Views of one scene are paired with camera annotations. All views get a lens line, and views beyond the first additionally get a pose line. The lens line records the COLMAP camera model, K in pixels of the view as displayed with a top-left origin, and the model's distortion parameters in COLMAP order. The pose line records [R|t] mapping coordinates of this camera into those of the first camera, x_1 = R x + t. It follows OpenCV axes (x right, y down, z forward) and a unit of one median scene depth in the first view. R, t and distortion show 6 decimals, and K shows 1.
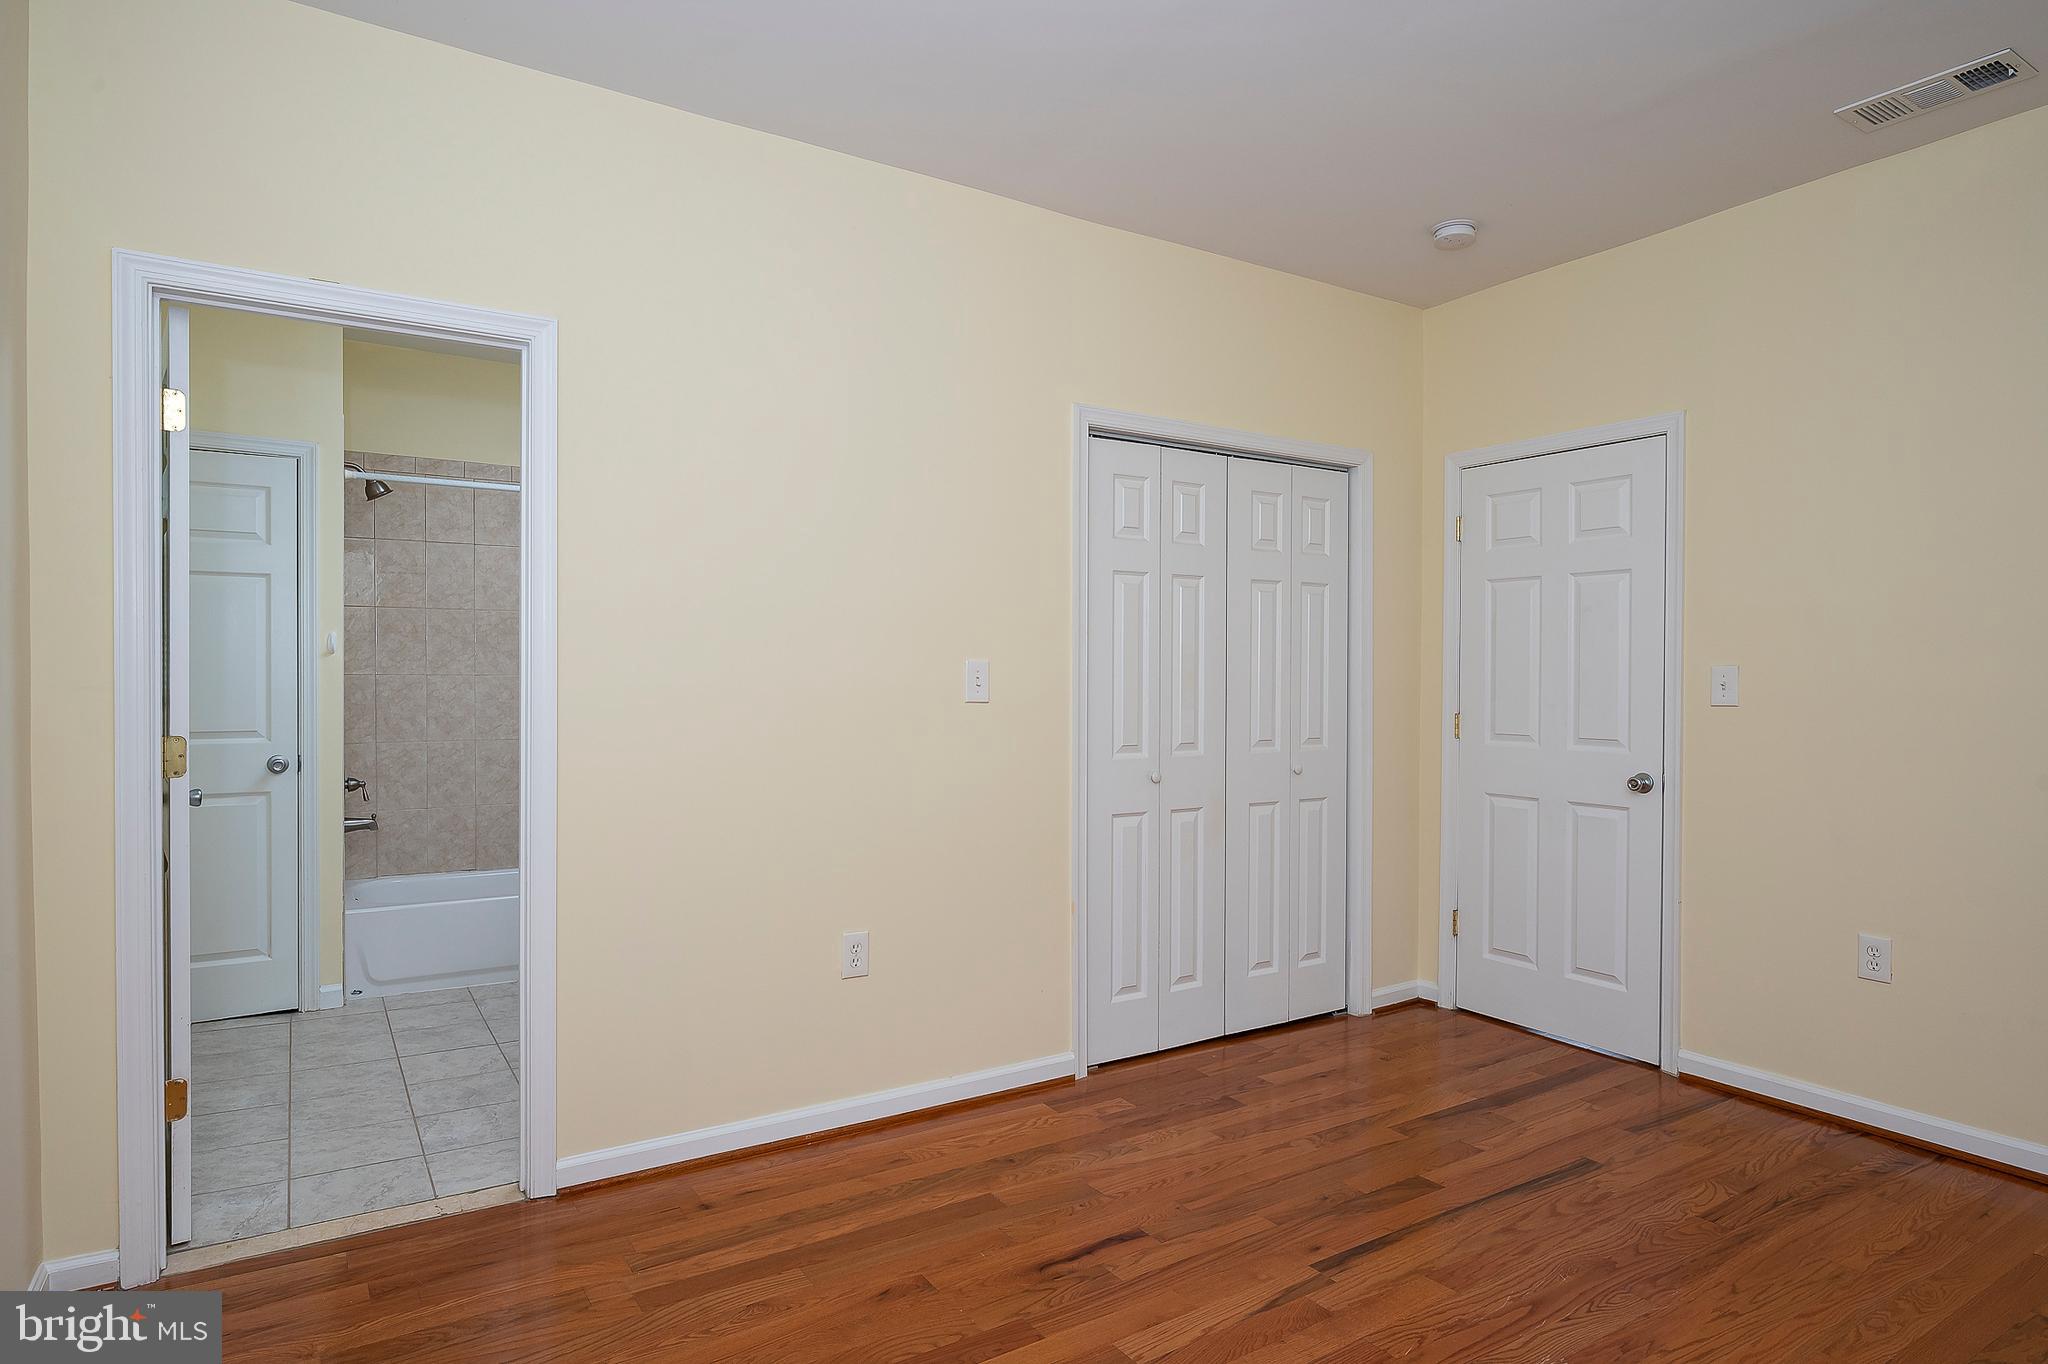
lens RADIAL K [[1201.7, 0, 1029.9], [0, 1201.7, 691.4], [0, 0, 1]] dist [-0.002759, 0.000122]
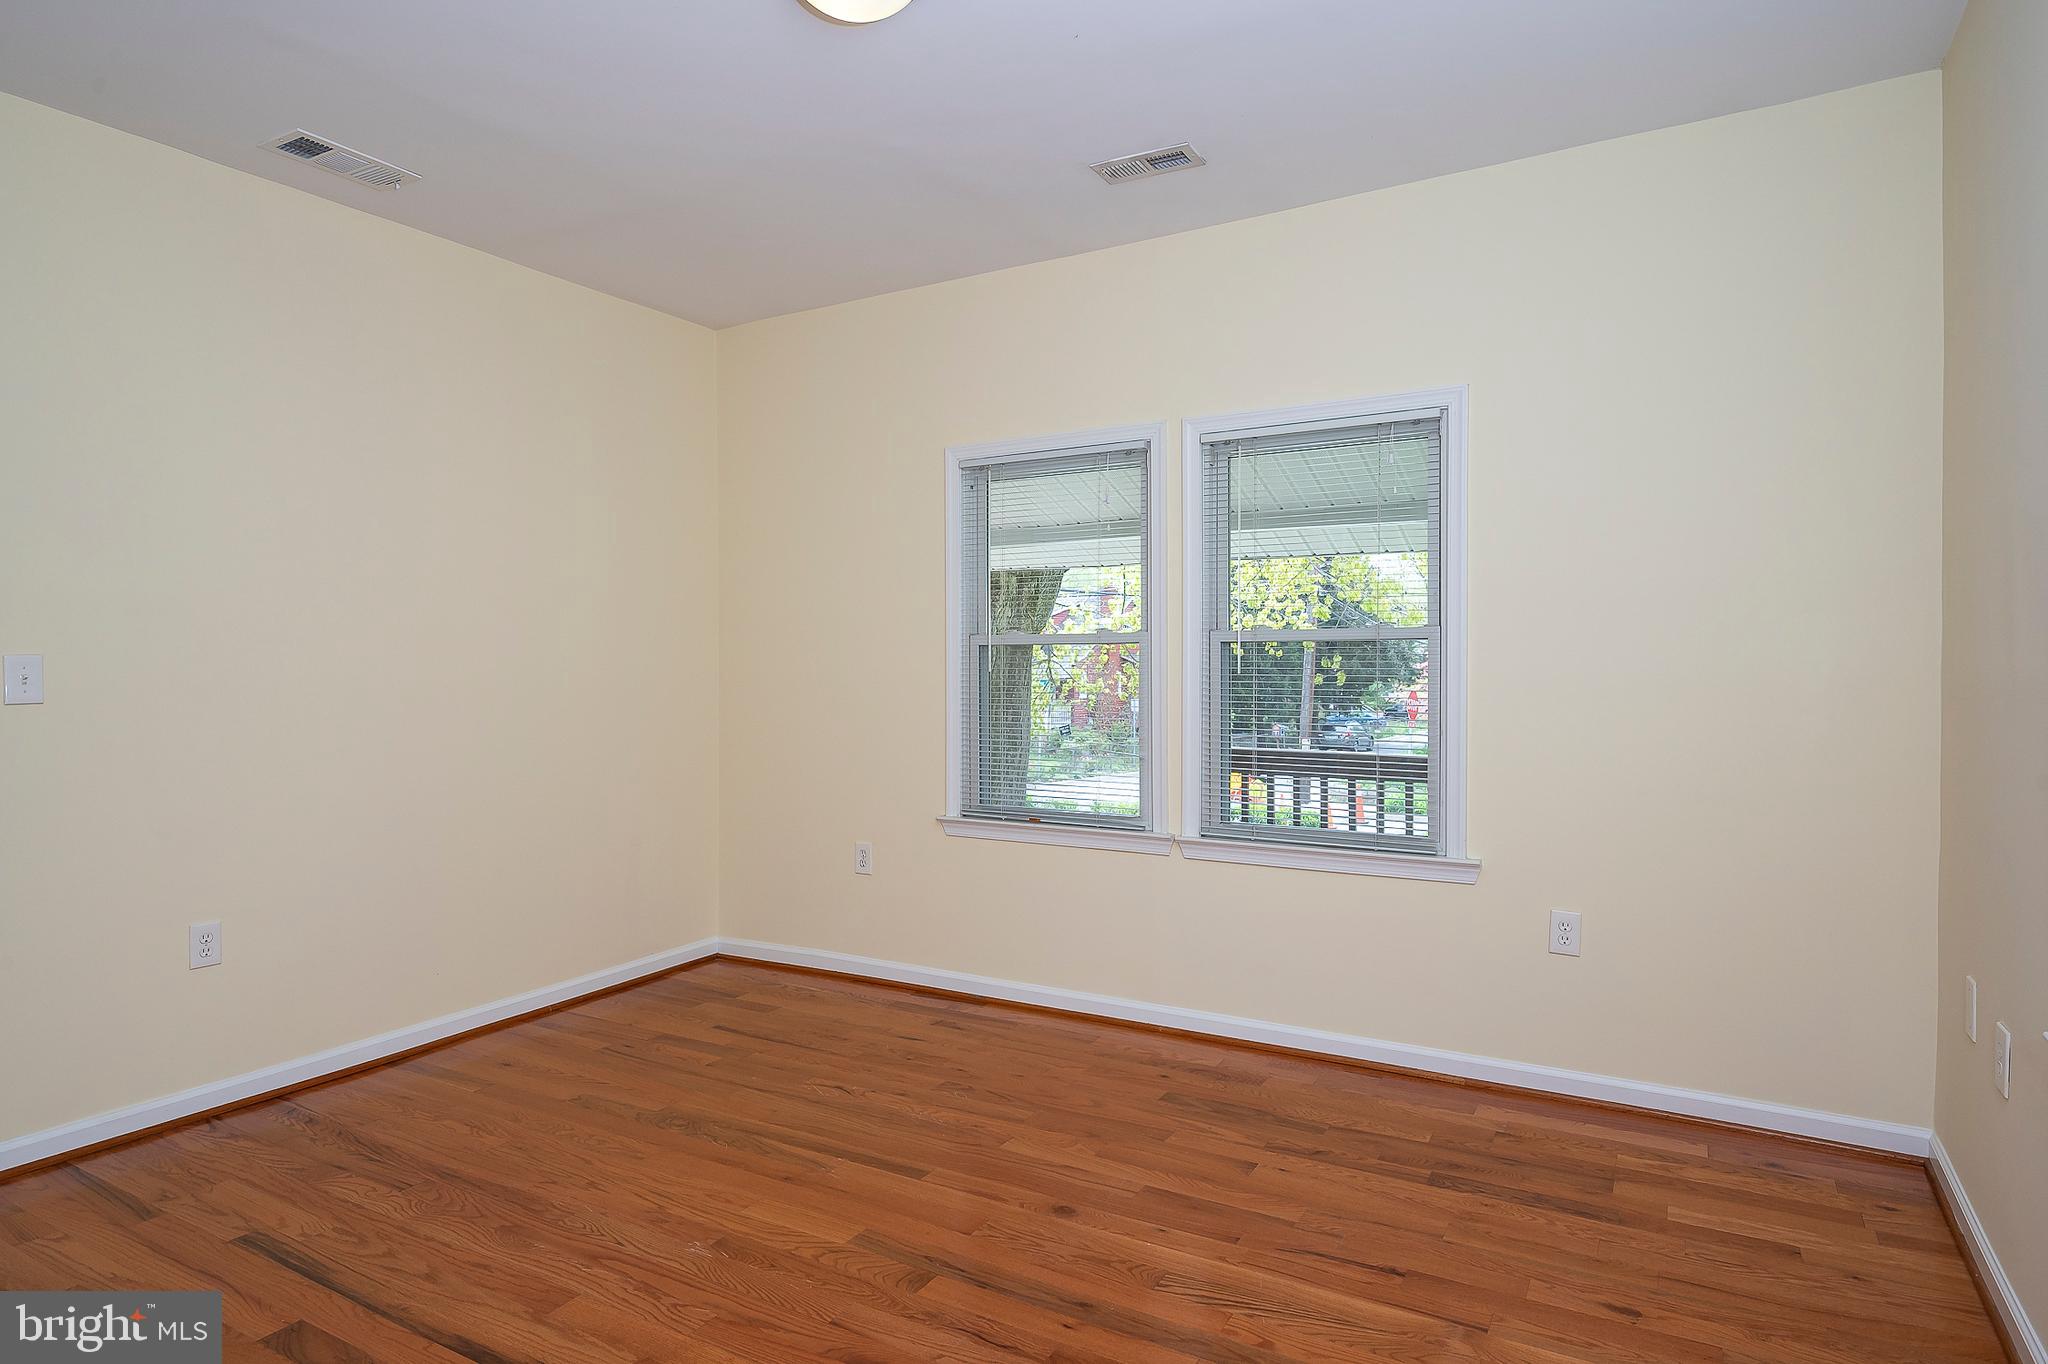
lens RADIAL K [[1201.7, 0, 1015.0], [0, 1201.7, 679.5], [0, 0, 1]] dist [-0.002759, 0.000122]
pose [[-0.457731, -0.016147, 0.888944, -0.995267], [0.018656, 0.999441, 0.027760, -0.031721], [-0.888895, 0.029291, -0.457173, 1.668933]]
